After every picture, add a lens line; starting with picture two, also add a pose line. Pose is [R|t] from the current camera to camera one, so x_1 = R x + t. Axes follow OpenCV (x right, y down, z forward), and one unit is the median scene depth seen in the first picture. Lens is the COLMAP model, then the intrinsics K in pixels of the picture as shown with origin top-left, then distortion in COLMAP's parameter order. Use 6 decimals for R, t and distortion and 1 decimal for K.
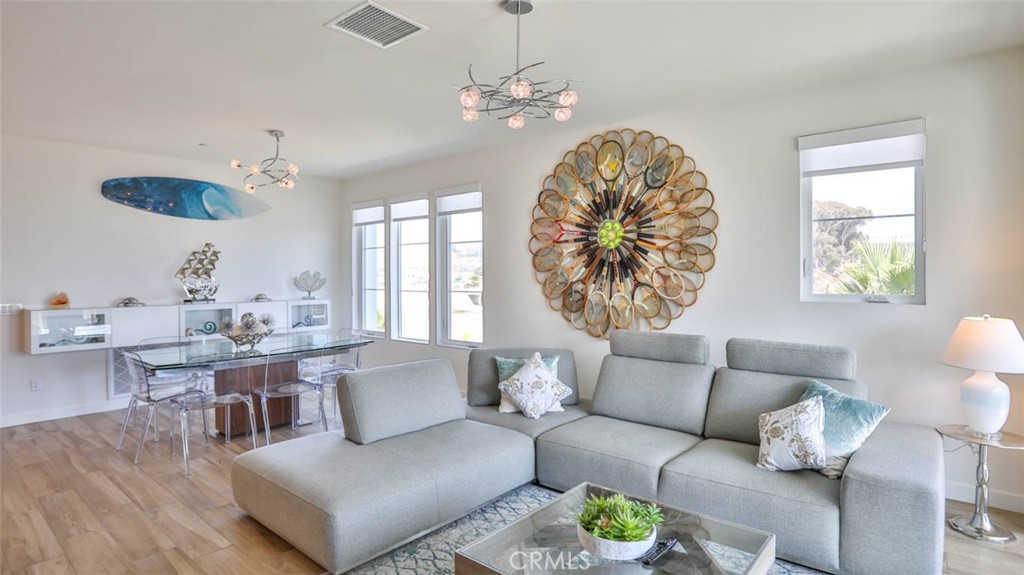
lens RADIAL K [[529.0, 0, 509.7], [0, 529.0, 279.6], [0, 0, 1]] dist [-0.072941, 0.033494]
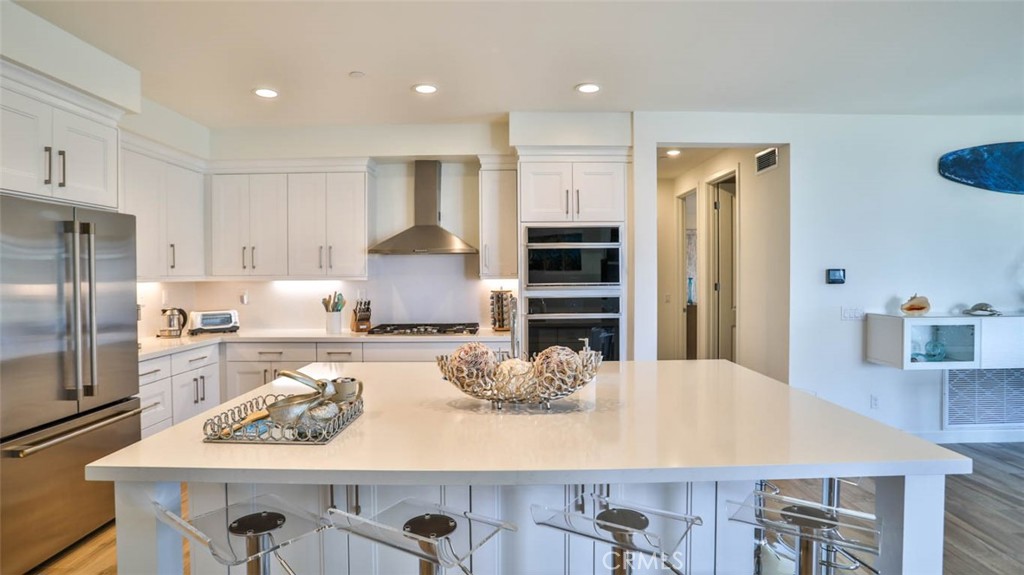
lens RADIAL K [[529.0, 0, 509.7], [0, 529.0, 279.6], [0, 0, 1]] dist [-0.072941, 0.033494]
pose [[0.646532, 0.009505, -0.762828, -0.553425], [-0.000934, 0.999931, 0.011668, -0.007763], [0.762887, -0.006831, 0.646496, -0.027171]]
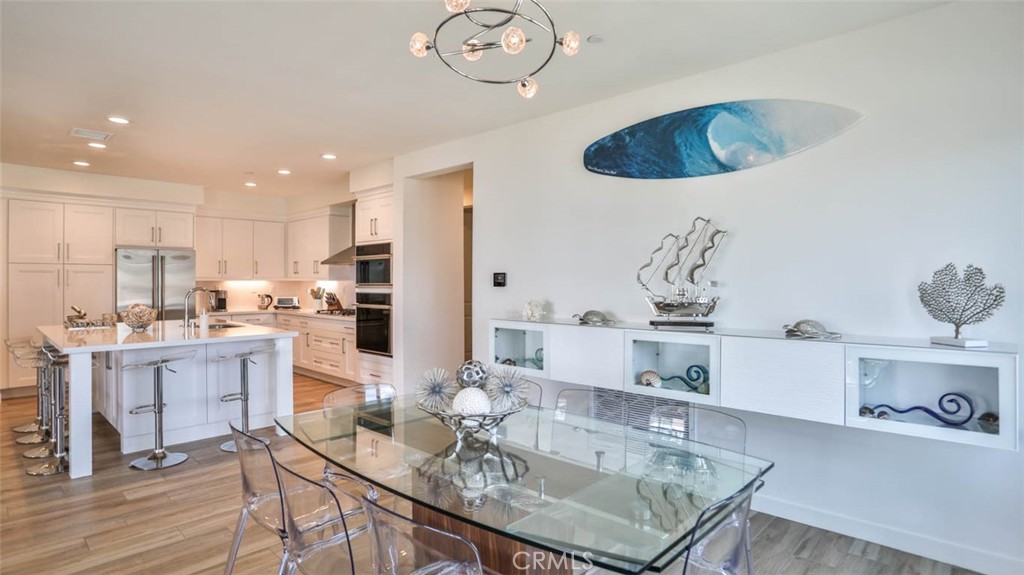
lens RADIAL K [[529.0, 0, 509.7], [0, 529.0, 279.6], [0, 0, 1]] dist [-0.072941, 0.033494]
pose [[-0.062045, 0.005547, -0.998058, -0.032983], [-0.003395, 0.999978, 0.005769, -0.008828], [0.998068, 0.003746, -0.062025, 0.837955]]
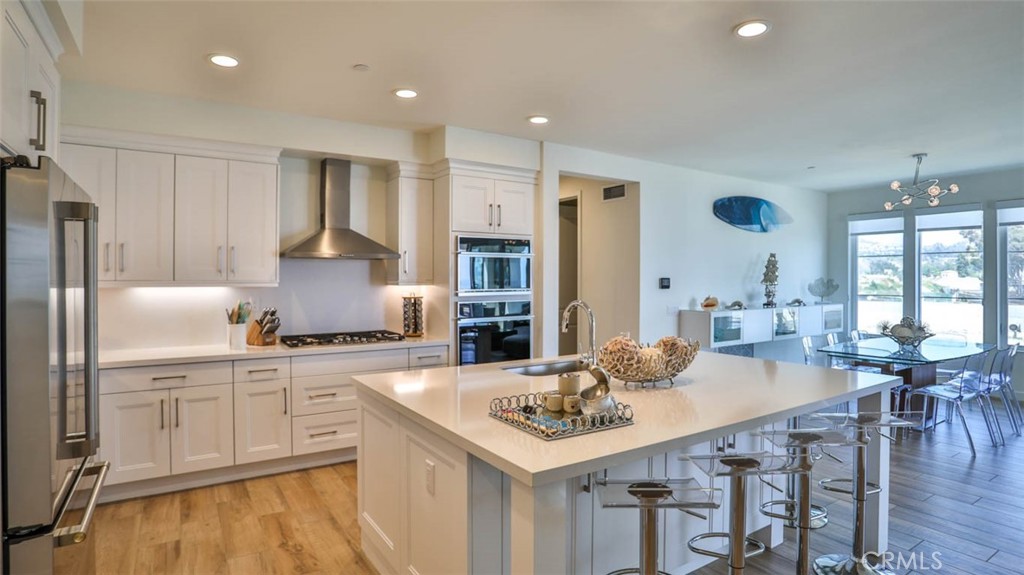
lens RADIAL K [[529.0, 0, 509.7], [0, 529.0, 279.6], [0, 0, 1]] dist [-0.072941, 0.033494]
pose [[0.955813, 0.005703, -0.293920, -0.793633], [-0.006450, 0.999978, -0.001572, -0.007678], [0.293905, 0.003398, 0.955829, -0.250012]]
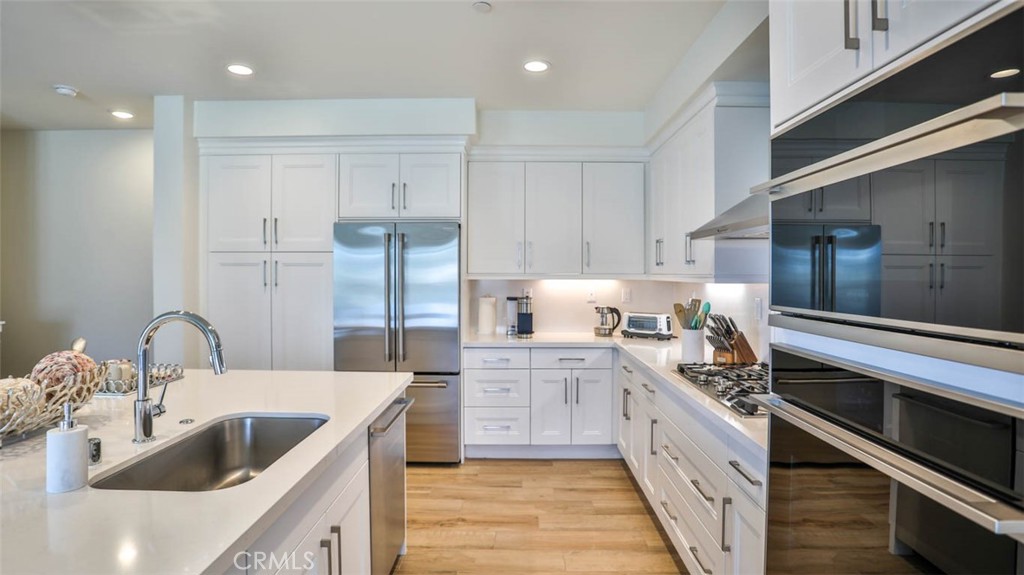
lens RADIAL K [[529.0, 0, 509.7], [0, 529.0, 279.6], [0, 0, 1]] dist [-0.072941, 0.033494]
pose [[-0.771228, 0.010472, -0.636473, -0.842218], [-0.001354, 0.999835, 0.018092, -0.009322], [0.636558, 0.014815, -0.771087, 0.562722]]
